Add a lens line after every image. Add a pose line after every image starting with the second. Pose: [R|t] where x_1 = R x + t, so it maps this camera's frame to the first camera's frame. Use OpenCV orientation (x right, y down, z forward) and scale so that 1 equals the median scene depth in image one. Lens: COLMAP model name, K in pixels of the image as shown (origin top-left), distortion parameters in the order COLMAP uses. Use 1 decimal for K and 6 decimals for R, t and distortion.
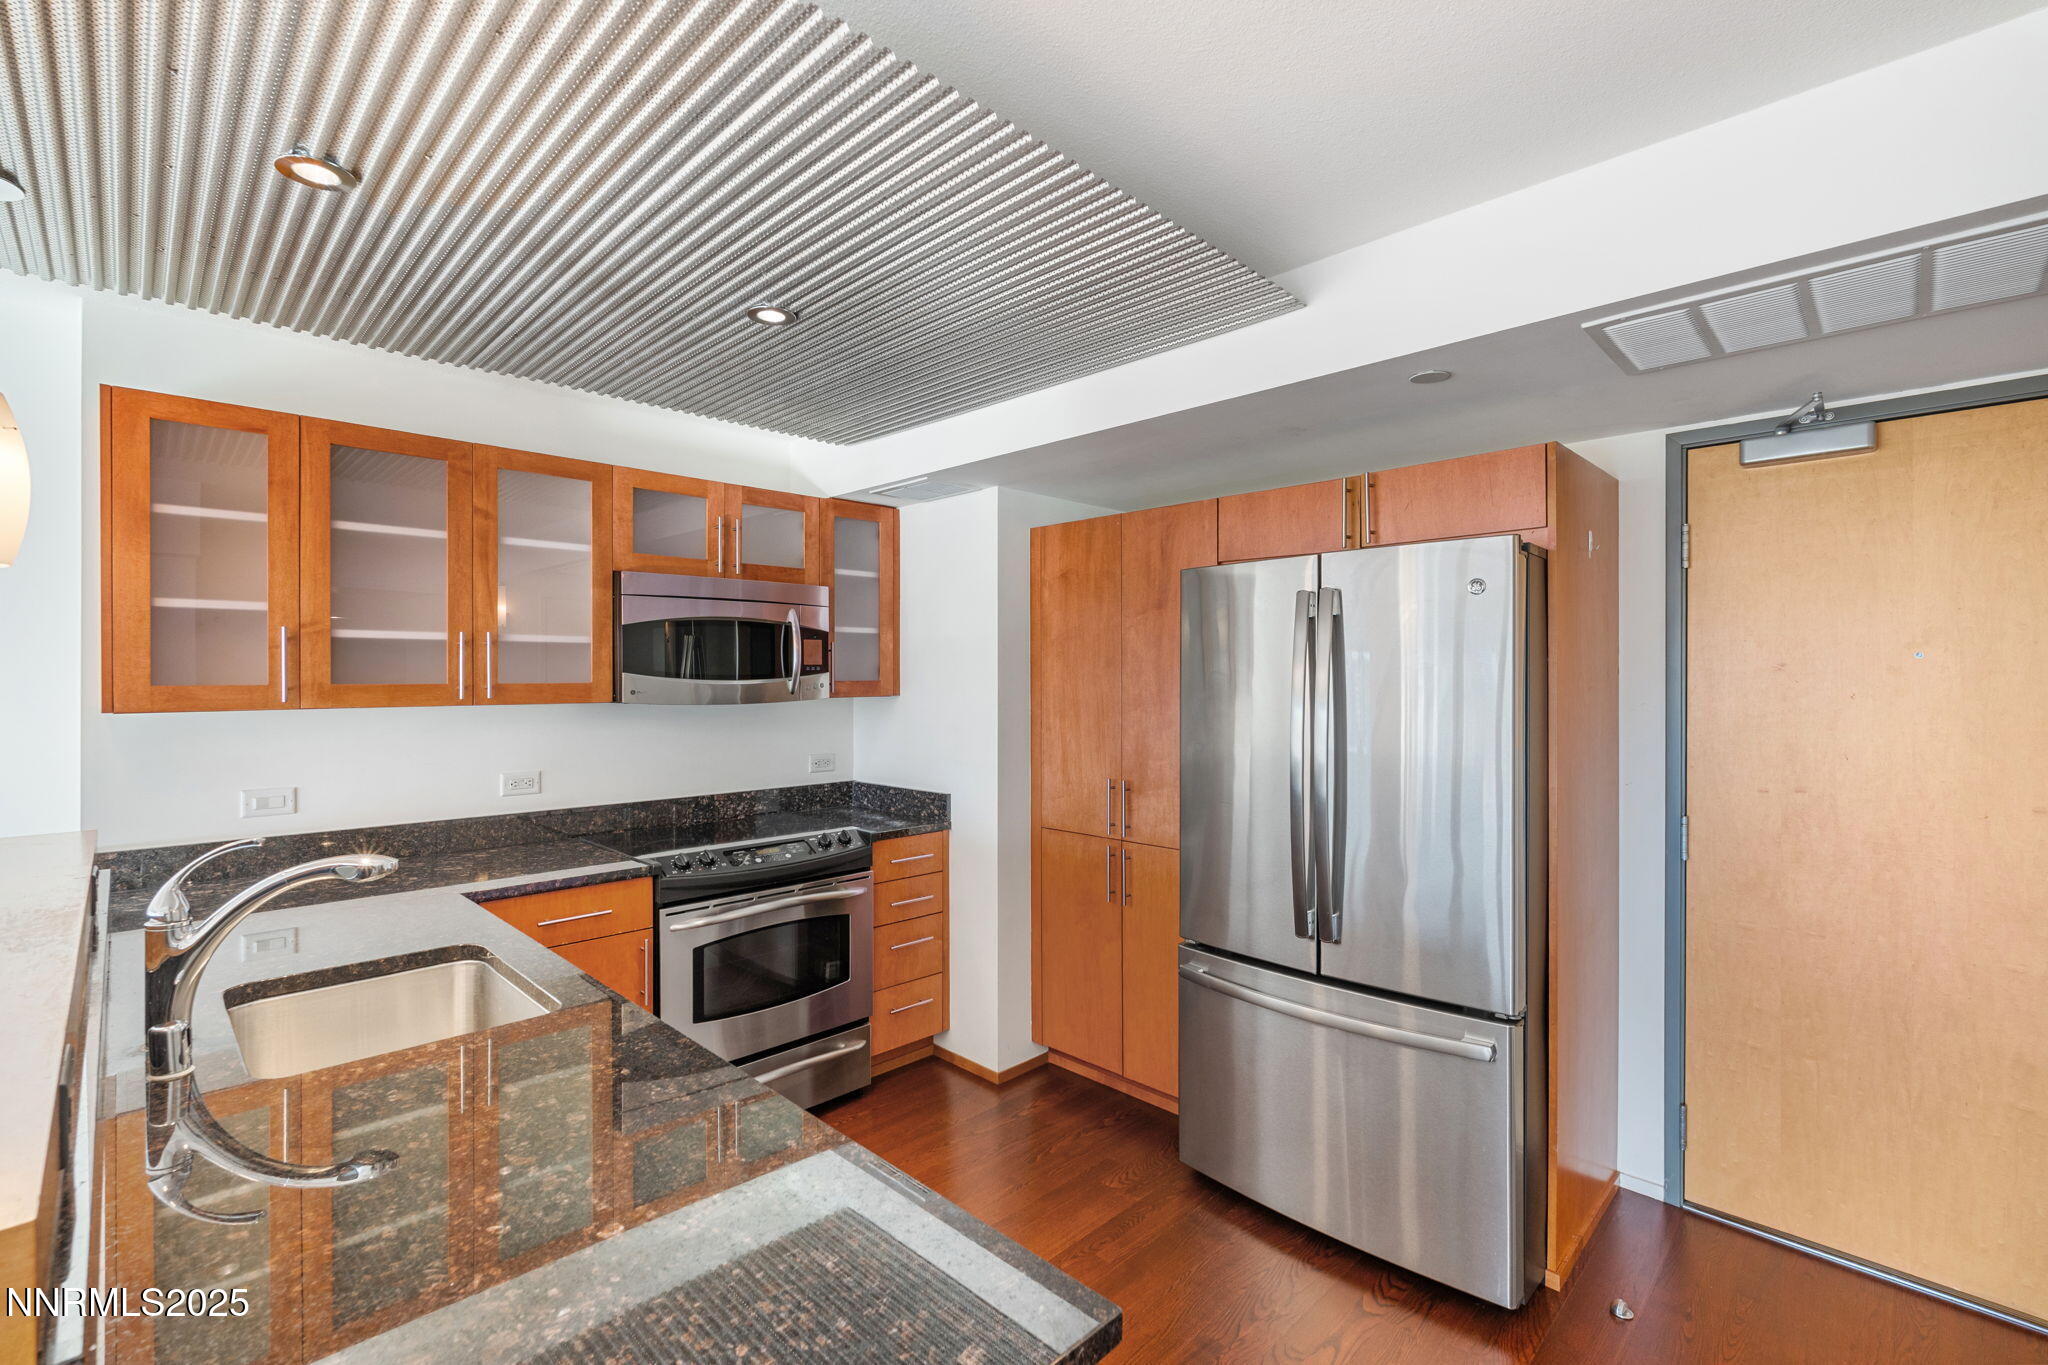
lens RADIAL K [[898.5, 0, 1021.4], [0, 898.5, 682.1], [0, 0, 1]] dist [-0.001666, -0.000398]
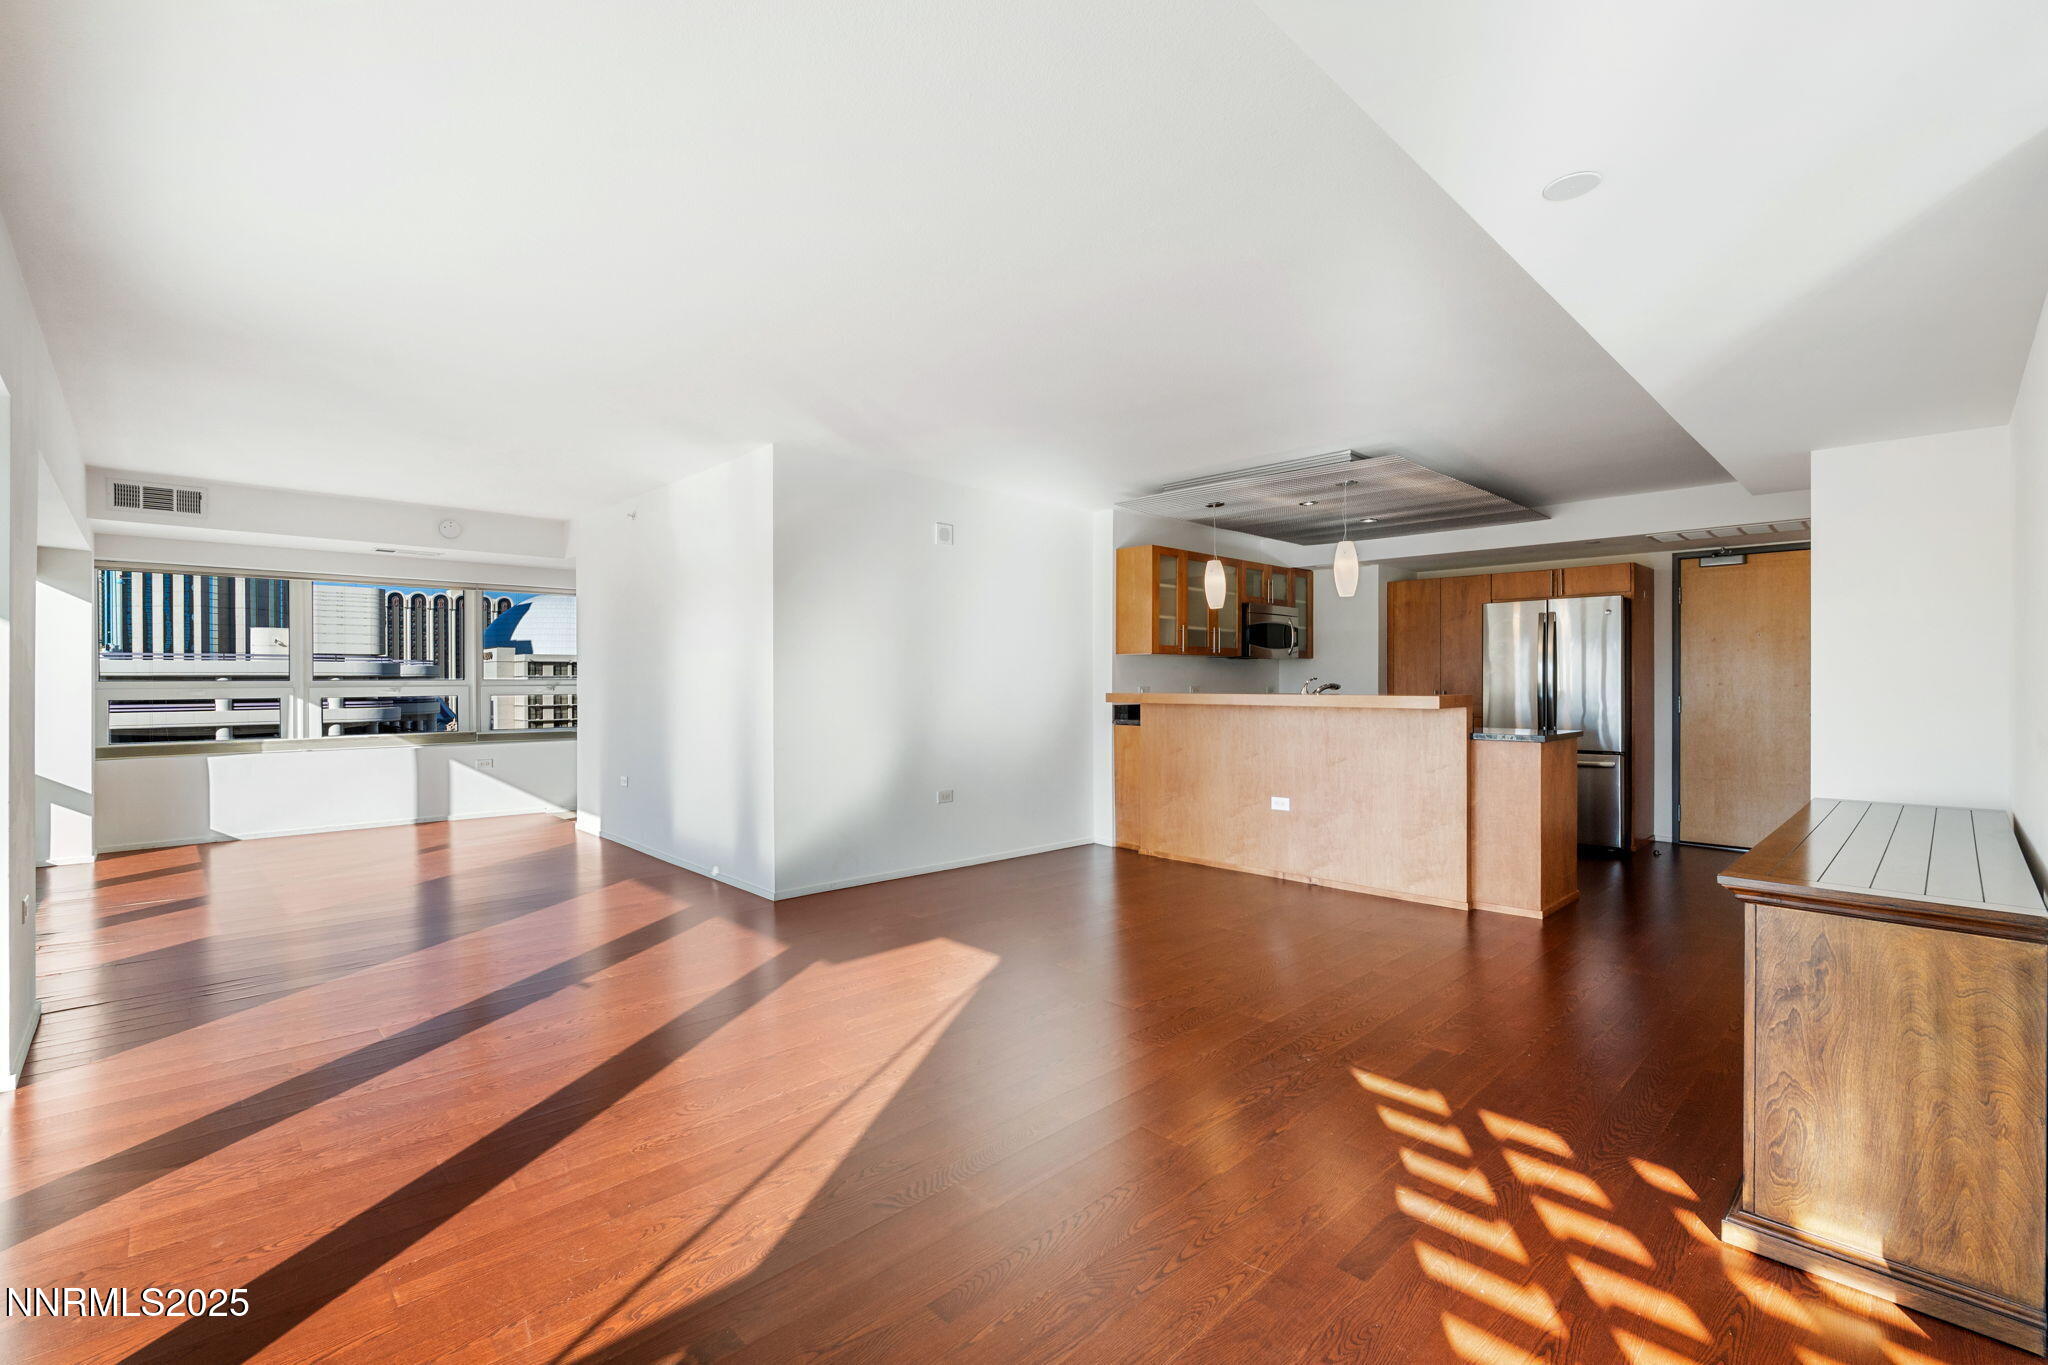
lens RADIAL K [[898.5, 0, 1023.0], [0, 898.5, 680.2], [0, 0, 1]] dist [-0.001666, -0.000398]
pose [[0.999921, -0.000540, -0.012525, -1.250748], [0.000504, 0.999996, -0.002892, 0.115665], [0.012527, 0.002886, 0.999917, -1.792535]]
